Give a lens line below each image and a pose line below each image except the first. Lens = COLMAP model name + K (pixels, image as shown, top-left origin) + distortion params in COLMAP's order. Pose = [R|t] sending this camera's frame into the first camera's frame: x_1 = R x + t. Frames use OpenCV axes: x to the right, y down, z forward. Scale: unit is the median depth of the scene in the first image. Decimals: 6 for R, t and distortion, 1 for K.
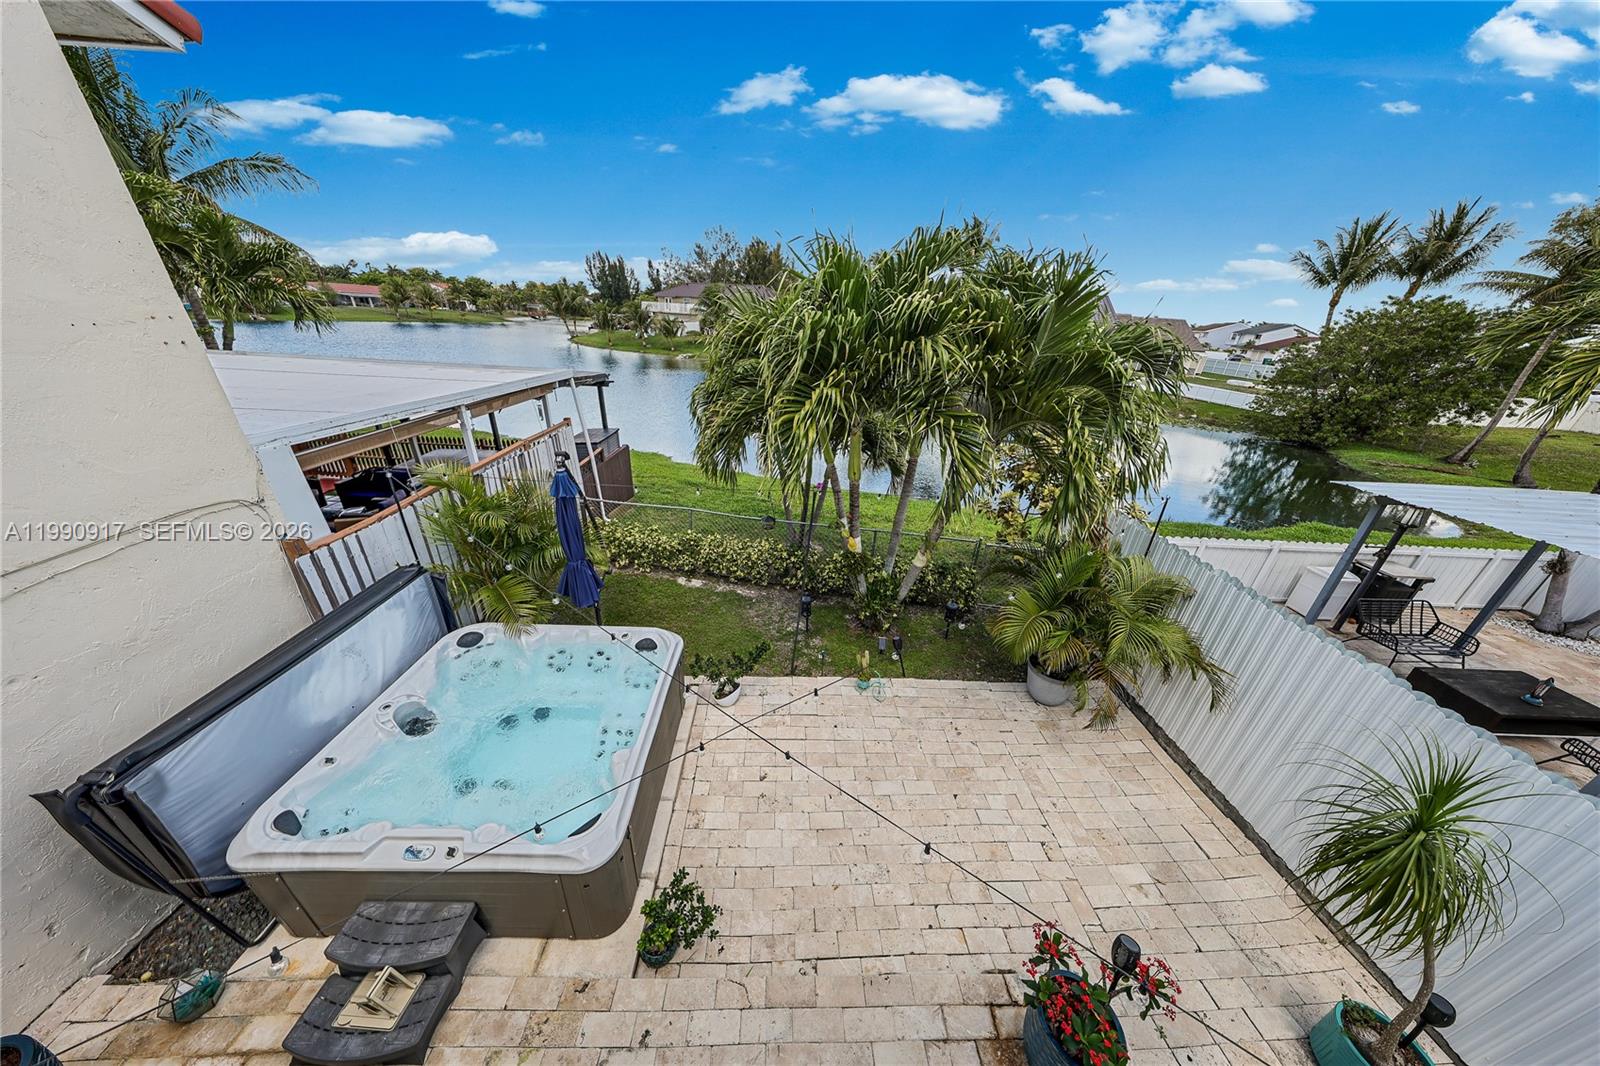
lens RADIAL K [[462.4, 0, 800.0], [0, 462.4, 533.0], [0, 0, 1]] dist [0.000039, 0.000085]
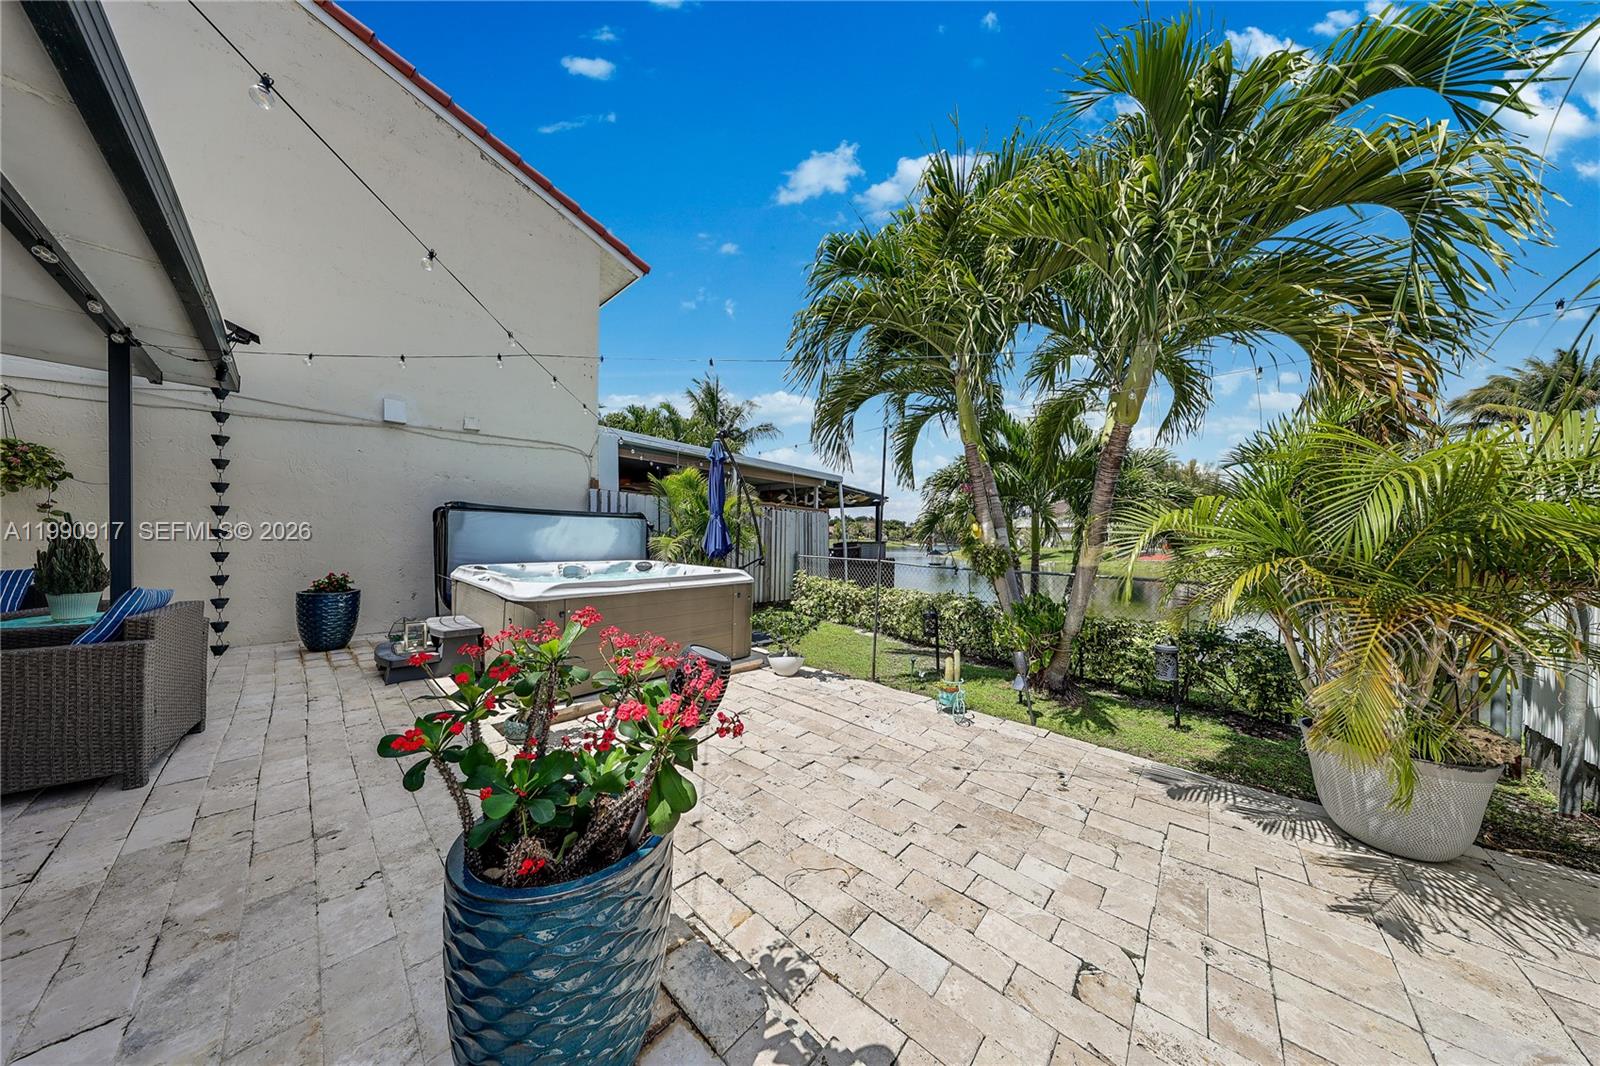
lens RADIAL K [[462.4, 0, 800.0], [0, 462.4, 533.0], [0, 0, 1]] dist [0.000039, 0.000085]
pose [[0.715485, -0.048143, -0.696967, 0.203037], [-0.280502, 0.893884, -0.349700, 0.176767], [0.639843, 0.445706, 0.626057, 0.146307]]
